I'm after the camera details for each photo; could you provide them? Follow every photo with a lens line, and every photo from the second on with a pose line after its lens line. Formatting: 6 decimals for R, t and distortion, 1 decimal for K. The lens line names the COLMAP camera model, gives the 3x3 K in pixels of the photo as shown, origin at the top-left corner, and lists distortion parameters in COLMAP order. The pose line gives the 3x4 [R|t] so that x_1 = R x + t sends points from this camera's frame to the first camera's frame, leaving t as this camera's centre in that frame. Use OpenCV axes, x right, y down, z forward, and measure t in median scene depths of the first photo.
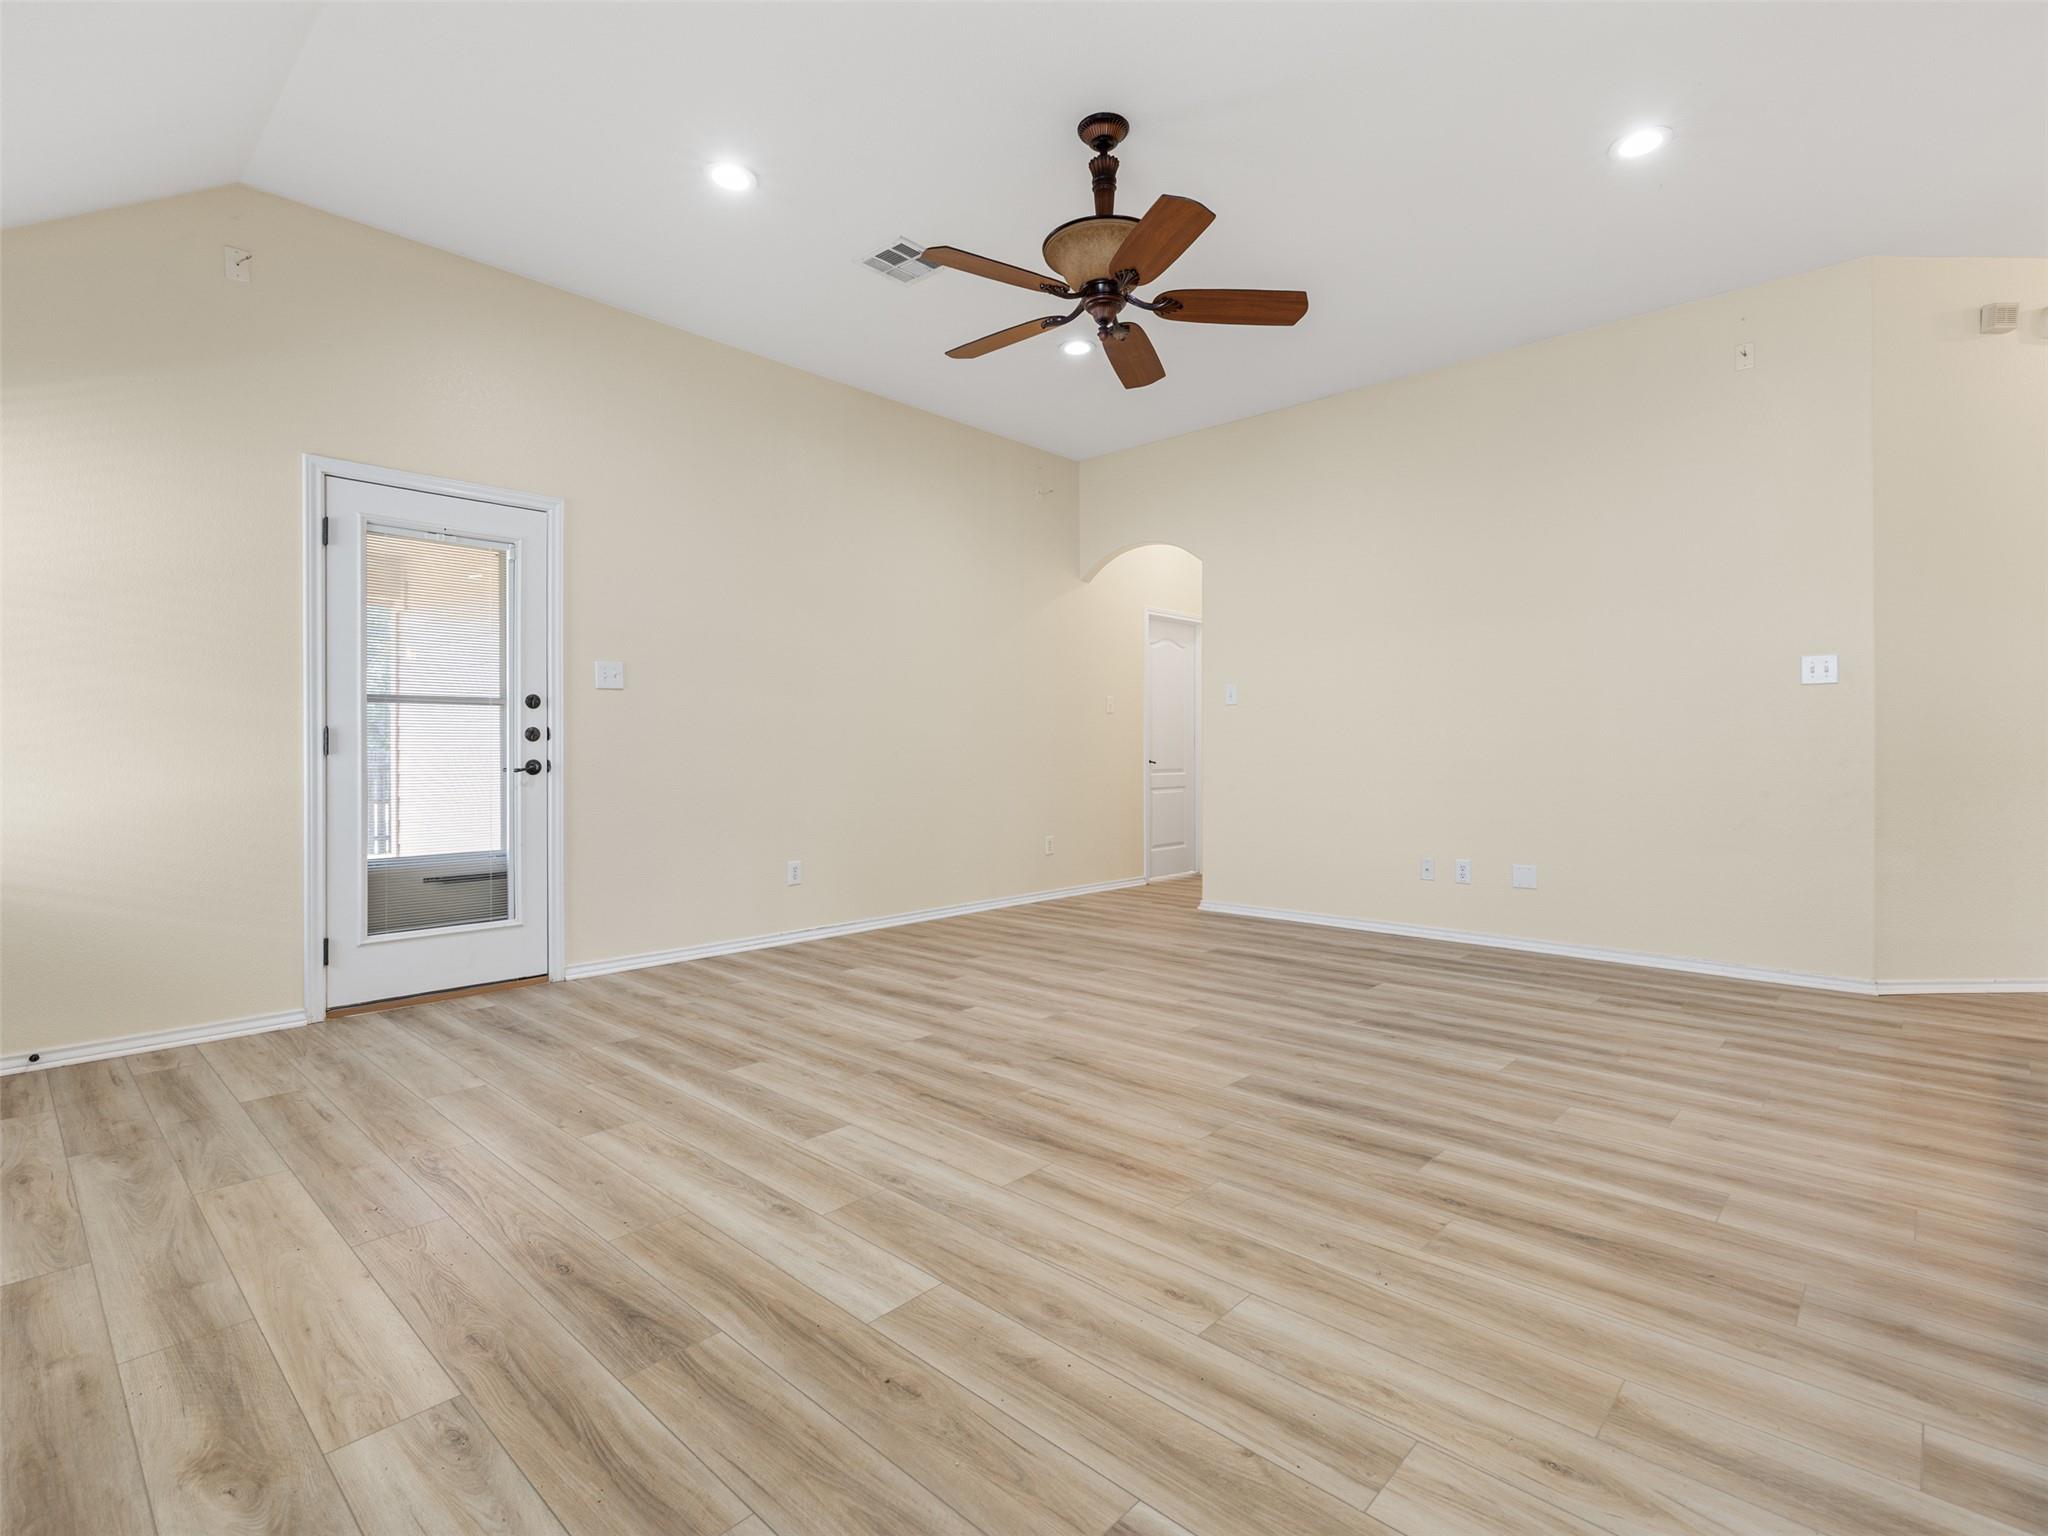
lens RADIAL K [[971.5, 0, 1024.0], [0, 971.5, 768.0], [0, 0, 1]] dist [0.001609, 0.000776]
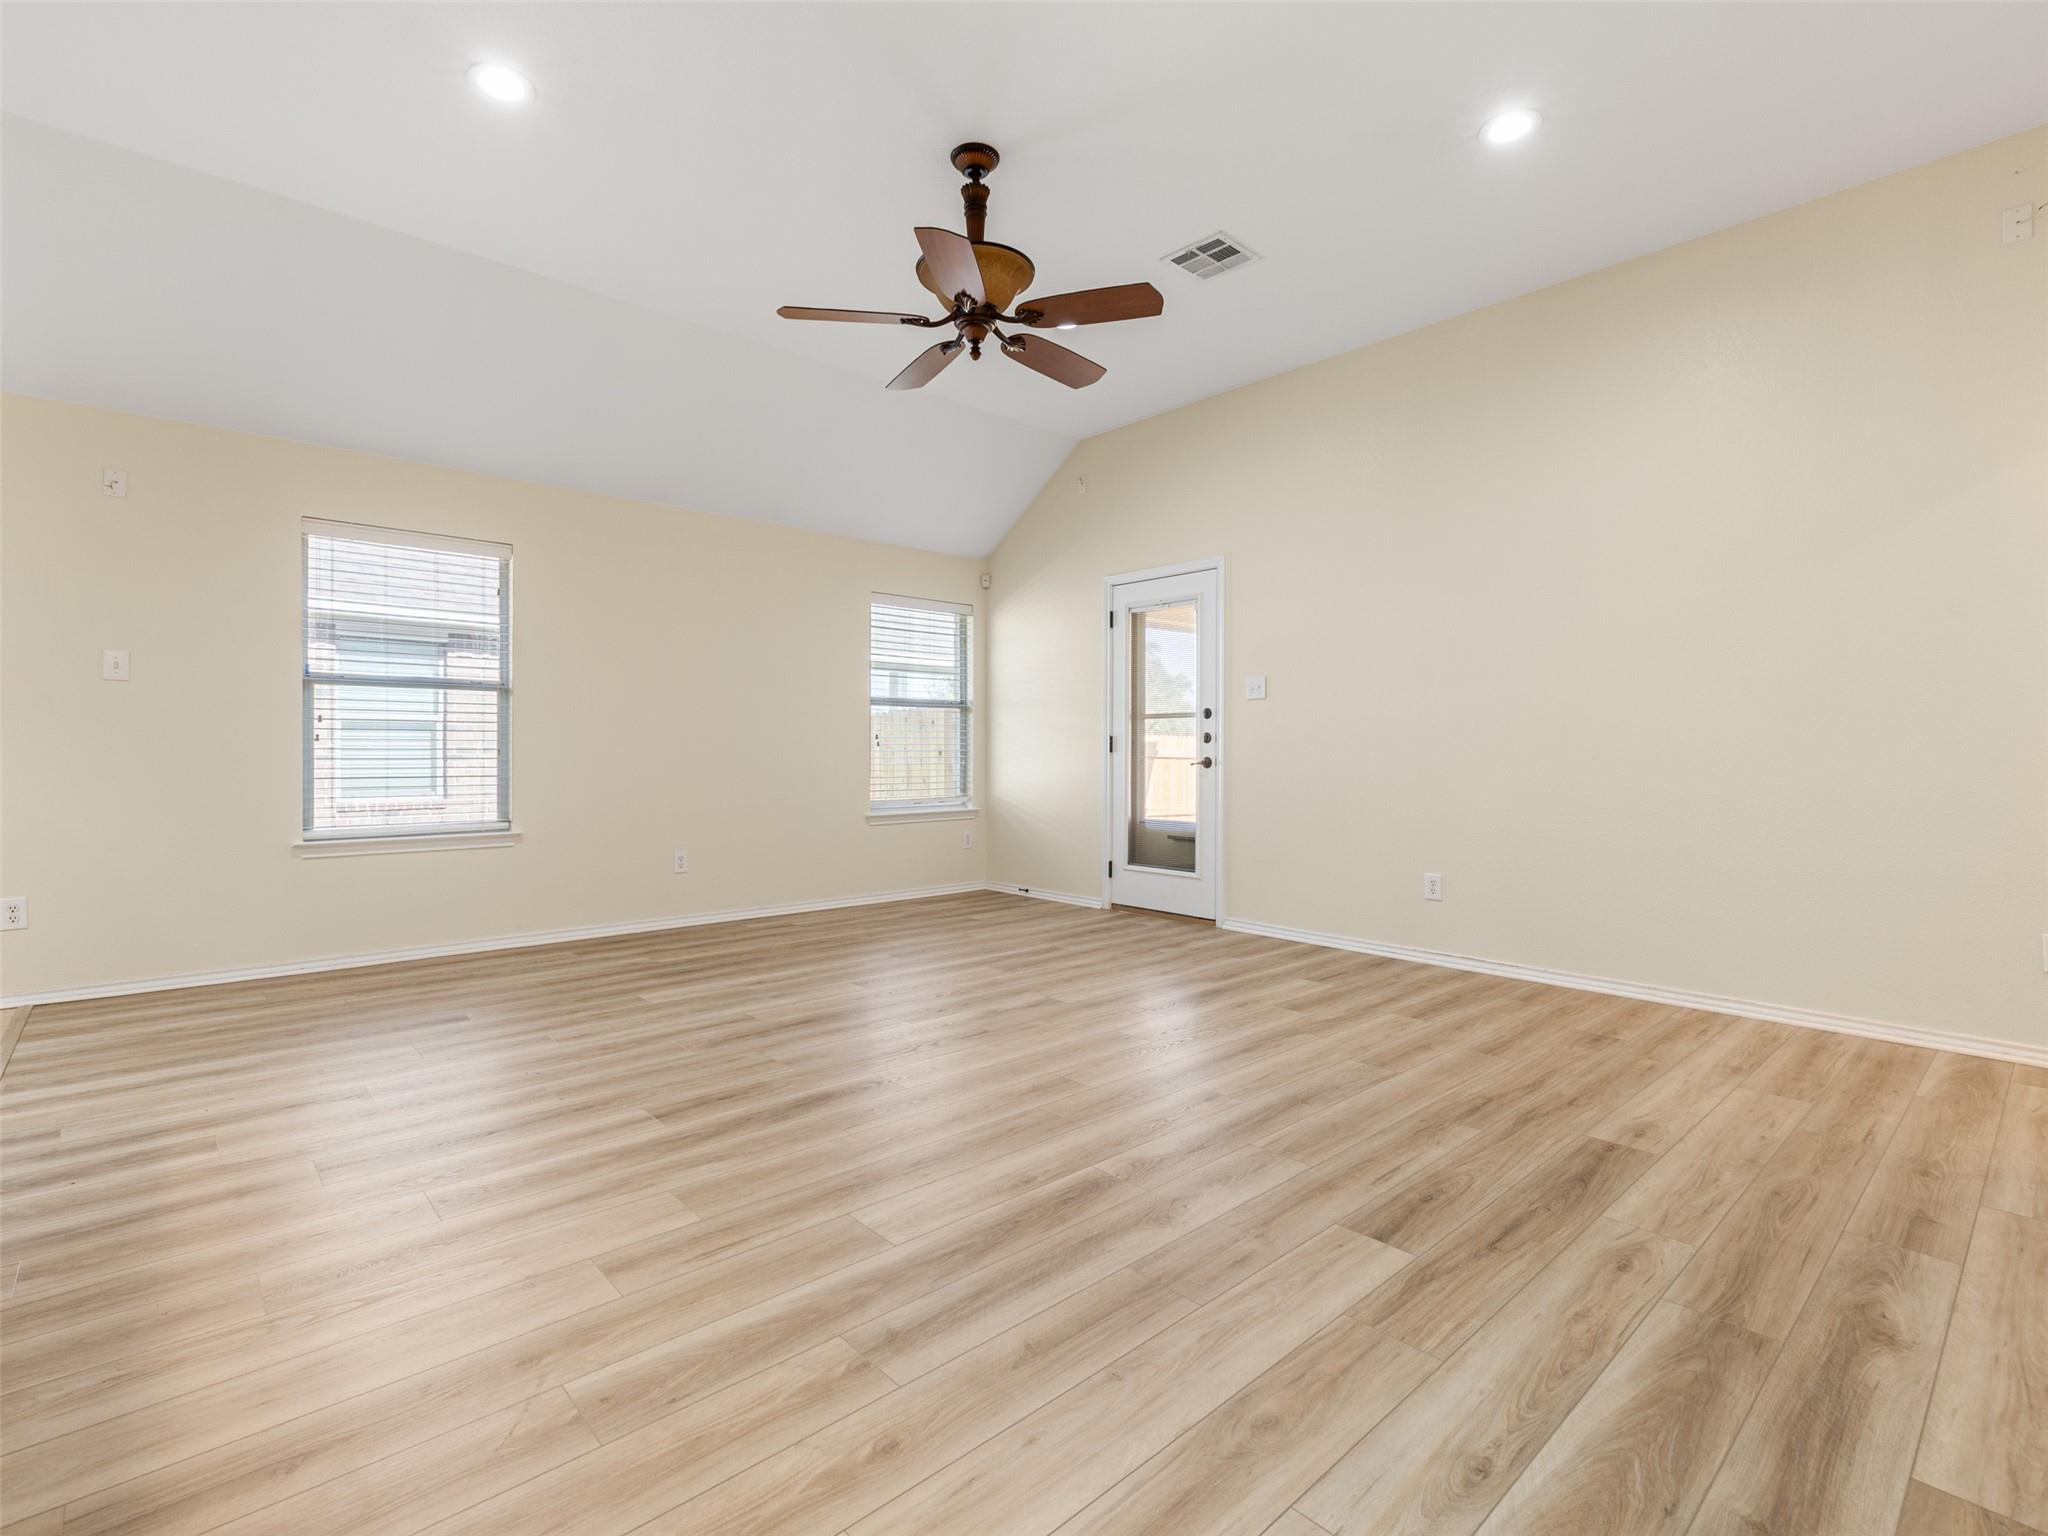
lens RADIAL K [[971.5, 0, 1024.0], [0, 971.5, 768.0], [0, 0, 1]] dist [0.001609, 0.000776]
pose [[-0.079415, 0.020180, -0.996637, 1.245184], [-0.020231, 0.999557, 0.021852, -0.025540], [0.996636, 0.021898, -0.078972, 1.256287]]
